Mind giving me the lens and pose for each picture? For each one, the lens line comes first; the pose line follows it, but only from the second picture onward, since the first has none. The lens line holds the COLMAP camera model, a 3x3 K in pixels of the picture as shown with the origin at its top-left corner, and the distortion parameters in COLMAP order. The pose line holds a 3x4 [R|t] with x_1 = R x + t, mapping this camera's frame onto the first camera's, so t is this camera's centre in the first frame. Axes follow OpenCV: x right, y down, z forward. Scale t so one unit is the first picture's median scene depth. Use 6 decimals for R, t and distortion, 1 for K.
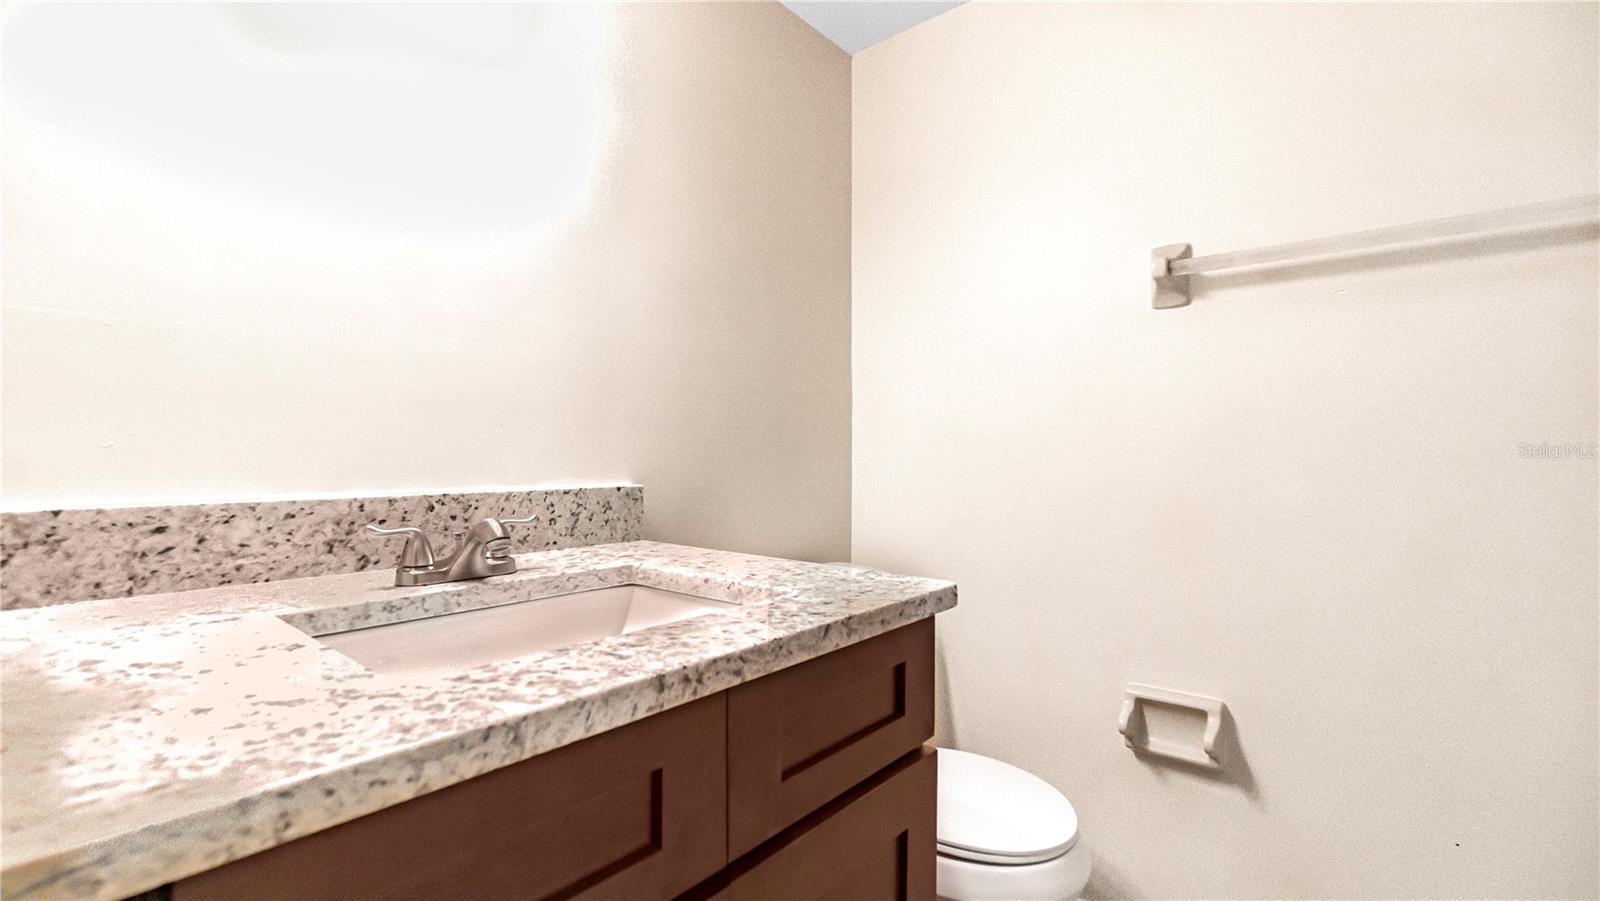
lens RADIAL K [[698.9, 0, 774.4], [0, 698.9, 466.3], [0, 0, 1]] dist [-0.007174, 0.000565]
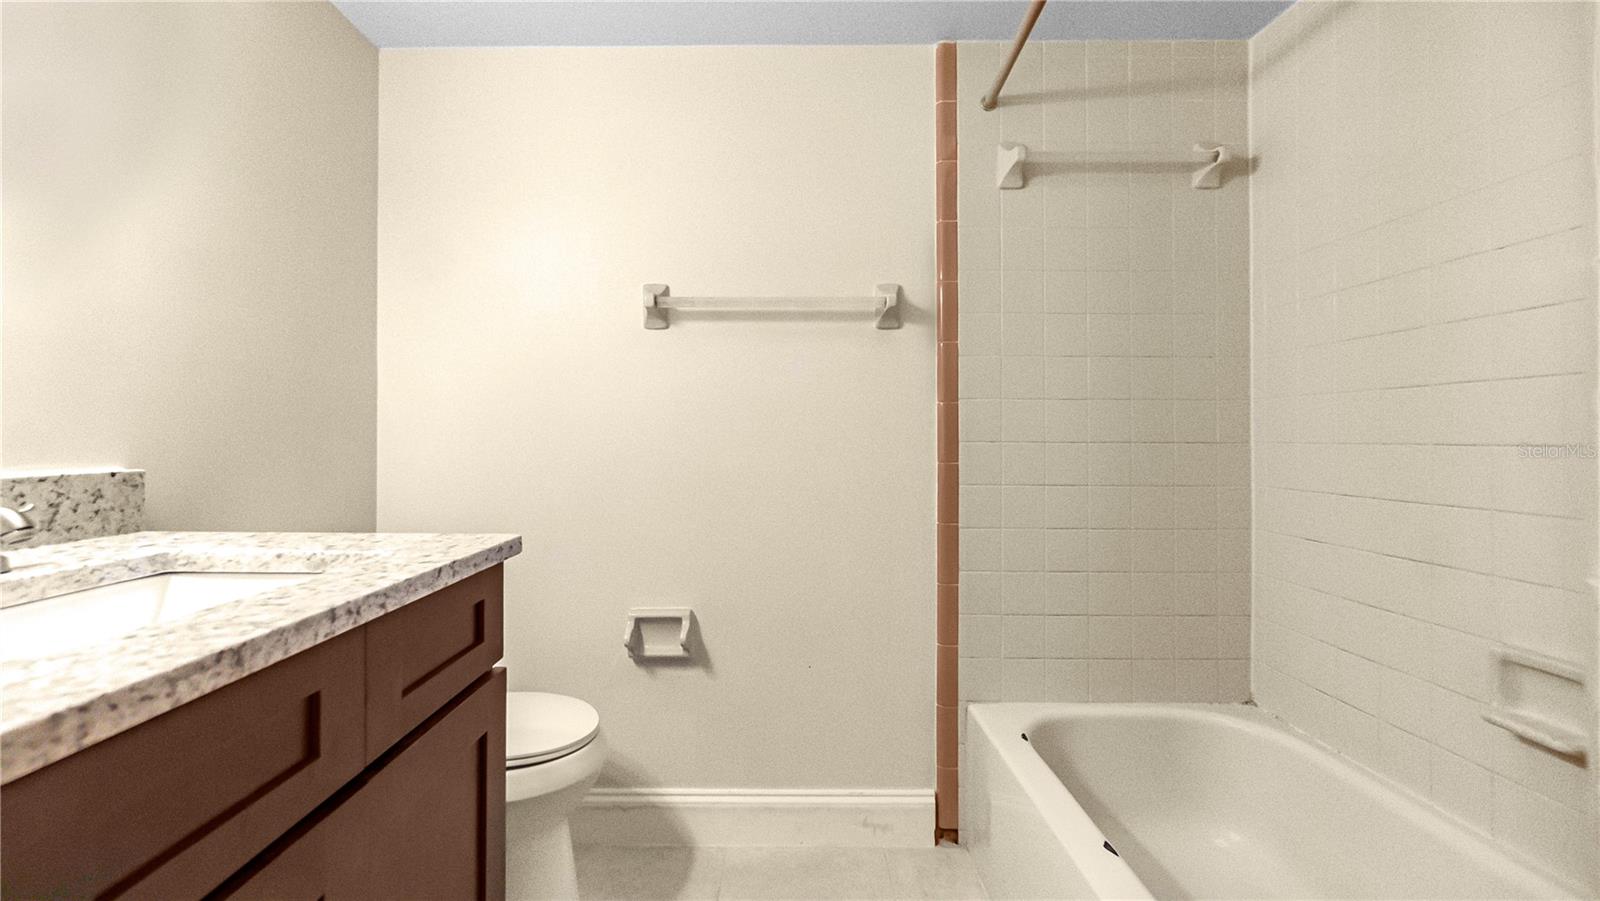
lens RADIAL K [[698.9, 0, 773.7], [0, 698.9, 432.3], [0, 0, 1]] dist [-0.007174, 0.000565]
pose [[0.760530, 0.002442, 0.649298, -0.213060], [0.011191, 0.999795, -0.016867, 0.004662], [-0.649206, 0.020094, 0.760347, -0.278951]]
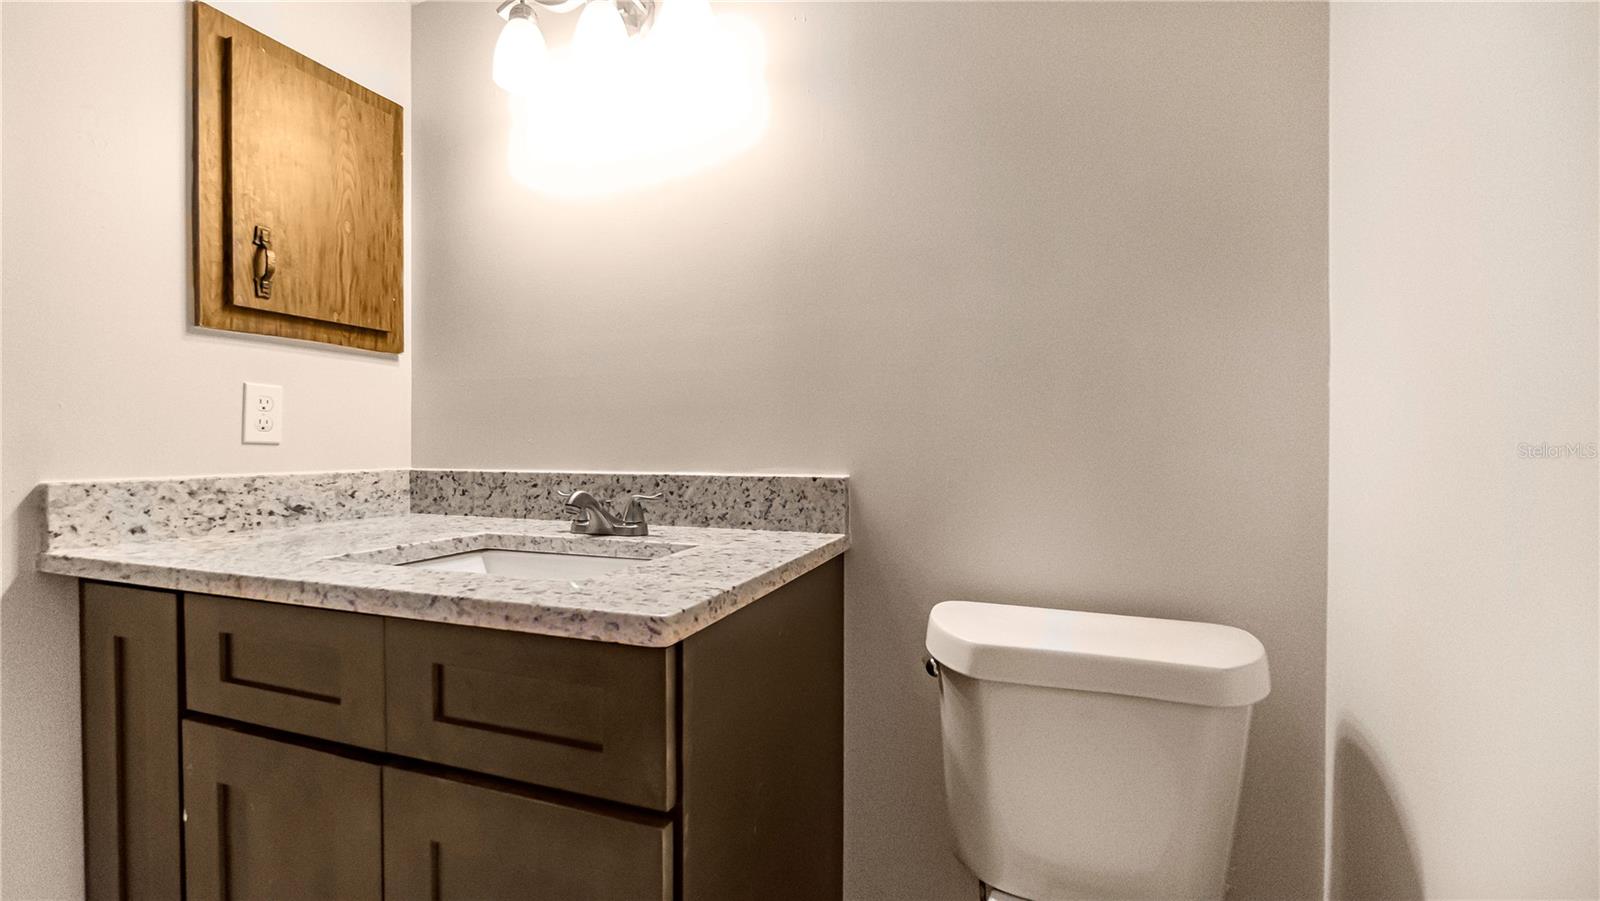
lens RADIAL K [[698.9, 0, 797.5], [0, 698.9, 457.6], [0, 0, 1]] dist [-0.007174, 0.000565]
pose [[0.349782, 0.009580, -0.936782, 0.954322], [-0.016864, 0.999850, 0.003928, -0.002603], [0.936679, 0.014424, 0.349891, 0.842847]]
